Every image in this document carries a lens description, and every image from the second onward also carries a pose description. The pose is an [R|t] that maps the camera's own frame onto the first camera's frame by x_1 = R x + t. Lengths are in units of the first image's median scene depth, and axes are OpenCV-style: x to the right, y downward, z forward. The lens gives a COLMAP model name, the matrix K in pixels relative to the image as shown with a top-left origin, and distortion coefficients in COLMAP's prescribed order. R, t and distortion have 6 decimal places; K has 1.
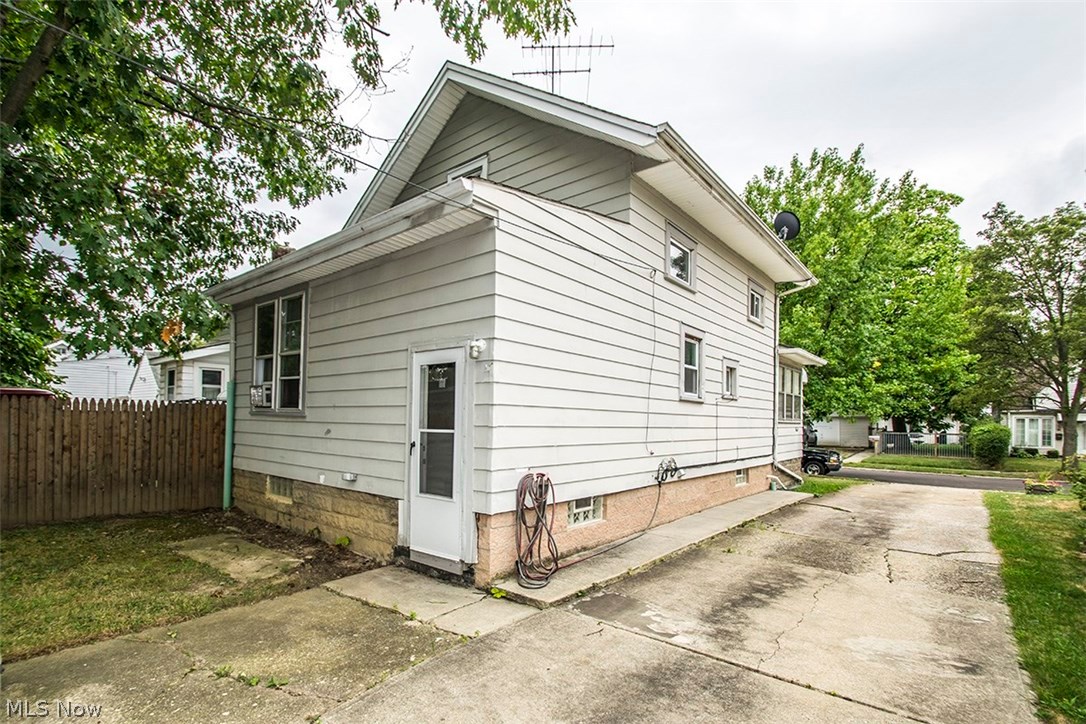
lens RADIAL K [[498.5, 0, 544.5], [0, 498.5, 413.4], [0, 0, 1]] dist [-0.009374, -0.007173]
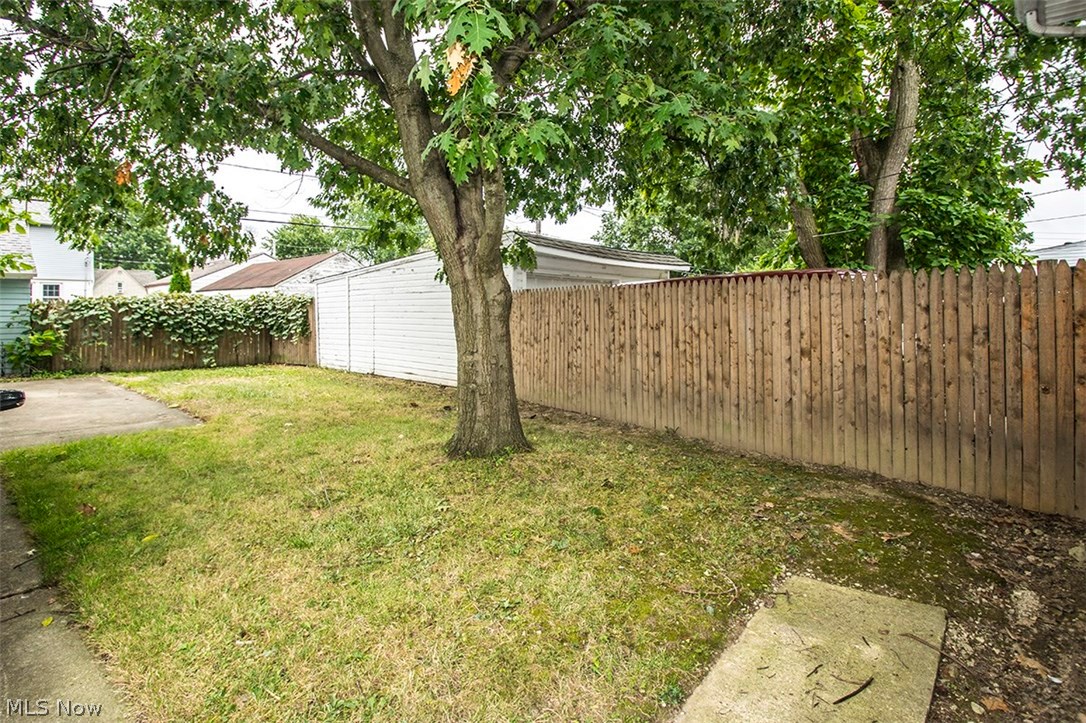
lens RADIAL K [[554.3, 0, 493.1], [0, 554.3, 306.0], [0, 0, 1]] dist [-0.006372, -0.004344]
pose [[-0.109862, -0.025490, -0.993620, -0.193142], [0.014232, 0.999528, -0.027215, 0.023689], [0.993845, -0.017131, -0.109447, 0.667042]]
